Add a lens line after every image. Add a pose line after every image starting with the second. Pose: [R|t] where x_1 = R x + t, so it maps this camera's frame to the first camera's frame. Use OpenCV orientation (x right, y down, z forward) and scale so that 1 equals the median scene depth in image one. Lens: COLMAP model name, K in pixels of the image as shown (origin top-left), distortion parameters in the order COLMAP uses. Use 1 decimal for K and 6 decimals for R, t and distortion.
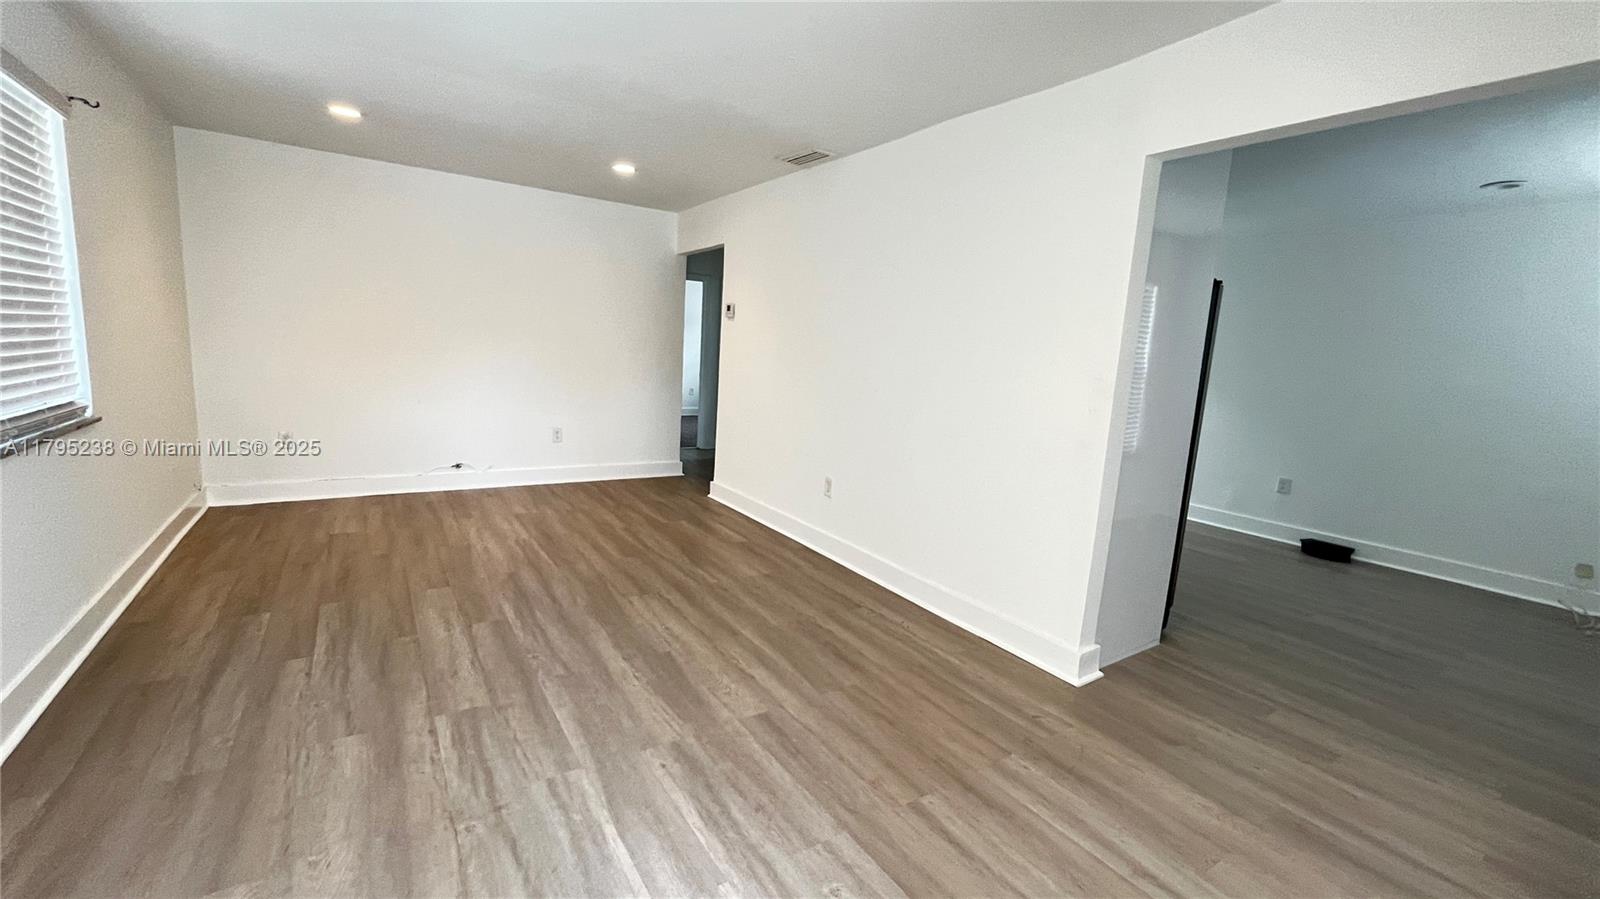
lens RADIAL K [[649.1, 0, 794.1], [0, 649.1, 448.9], [0, 0, 1]] dist [-0.002685, 0.000452]
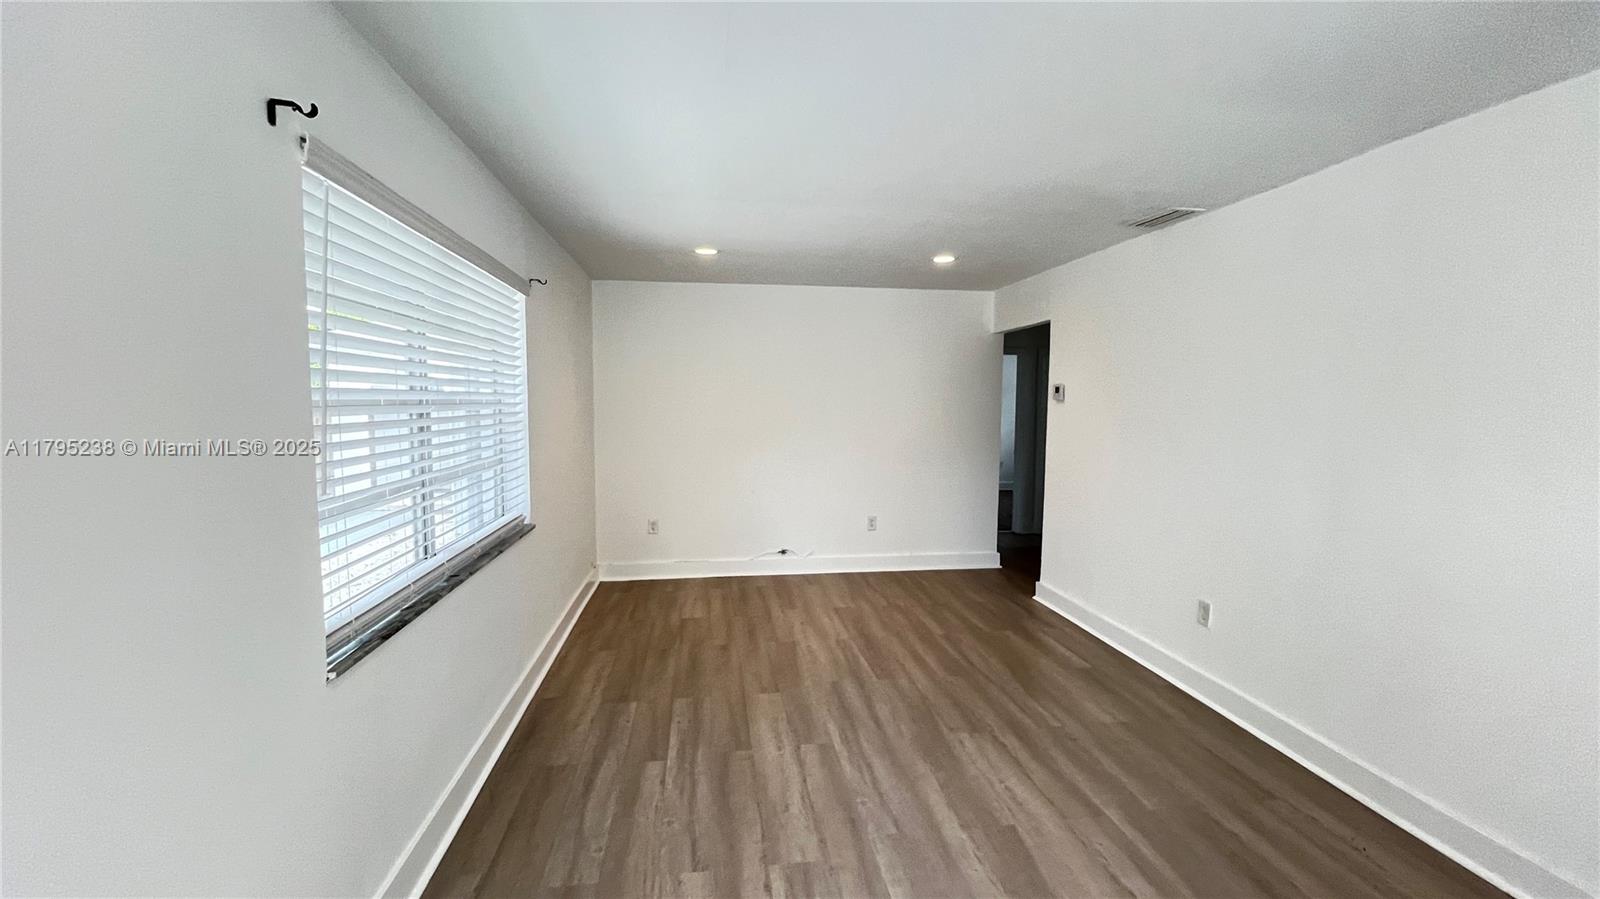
lens RADIAL K [[649.1, 0, 793.4], [0, 649.1, 450.0], [0, 0, 1]] dist [-0.002685, 0.000452]
pose [[0.899718, -0.020166, -0.436006, -0.062292], [-0.019883, 0.996002, -0.087096, -0.077097], [0.436019, 0.087031, 0.895719, 0.070508]]
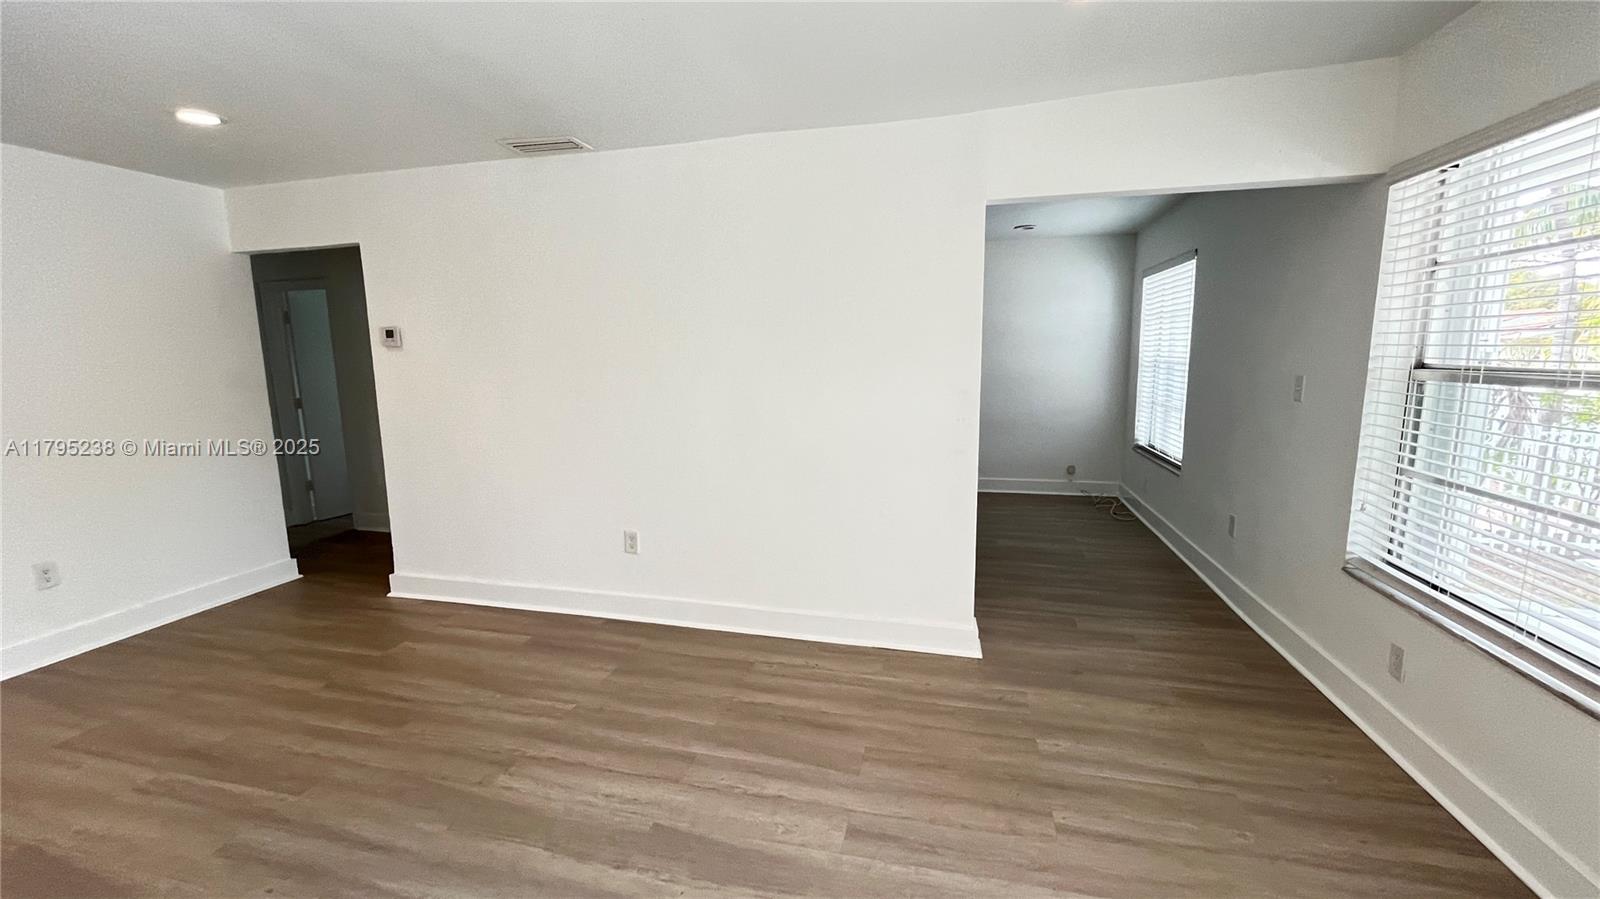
lens RADIAL K [[649.1, 0, 798.9], [0, 649.1, 451.1], [0, 0, 1]] dist [-0.002685, 0.000452]
pose [[0.739564, -0.174033, 0.650198, -0.401737], [0.162121, 0.983614, 0.078873, -0.114339], [-0.653270, 0.047079, 0.755660, 0.264788]]
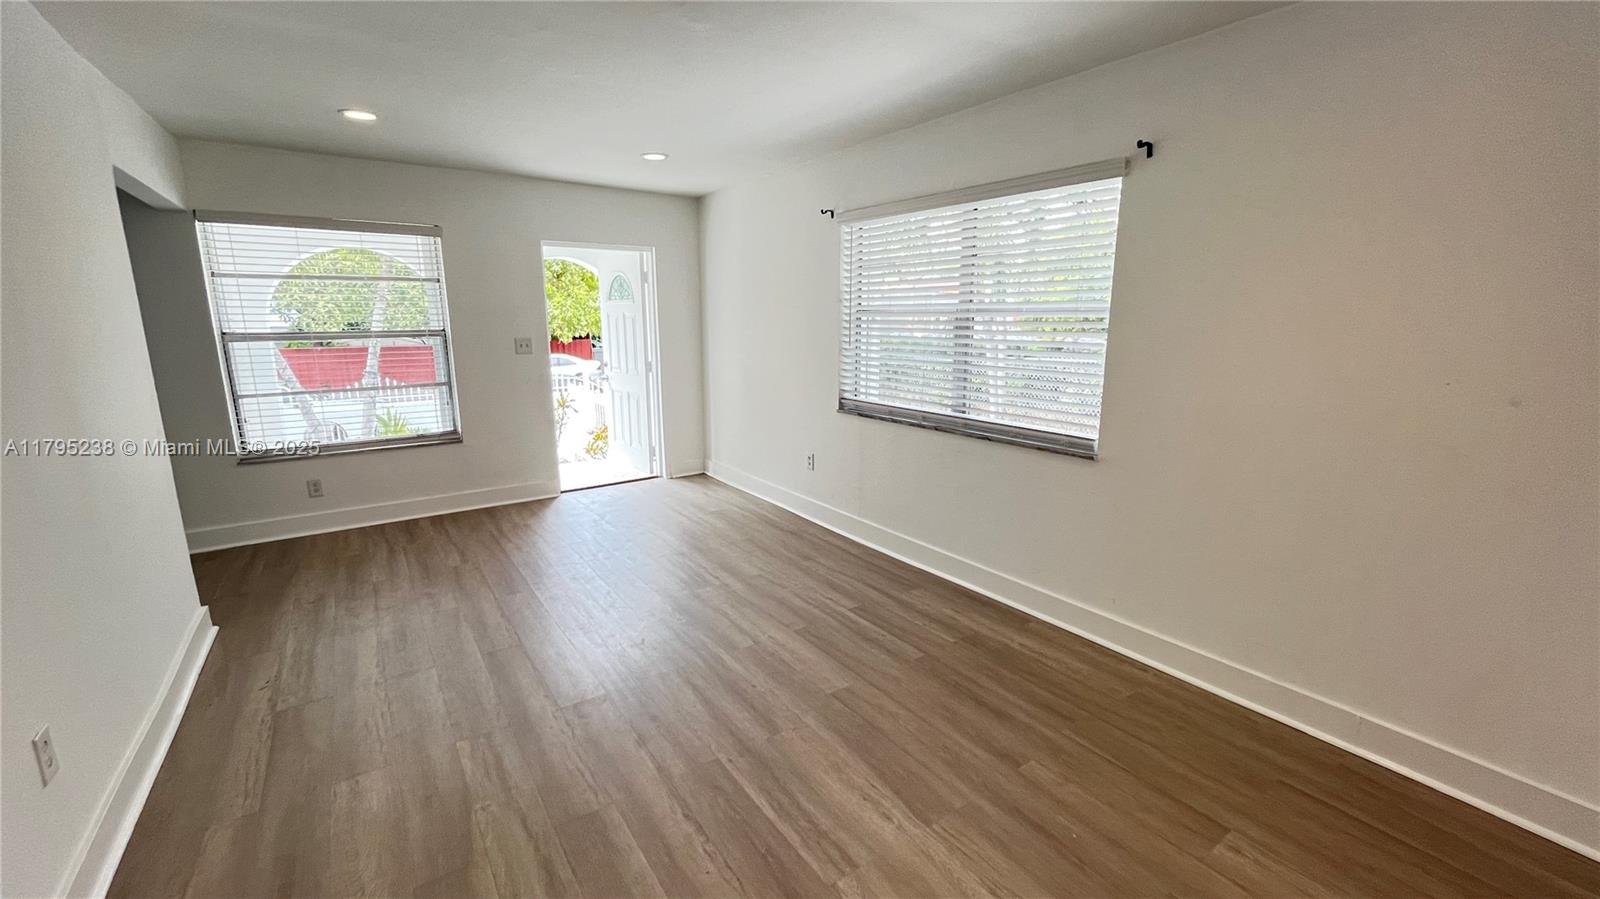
lens RADIAL K [[649.1, 0, 800.3], [0, 649.1, 455.3], [0, 0, 1]] dist [-0.002685, 0.000452]
pose [[-0.998142, -0.048421, -0.036998, -0.456055], [-0.058464, 0.932157, 0.357303, -0.332808], [0.017187, 0.358802, -0.933255, 1.635606]]
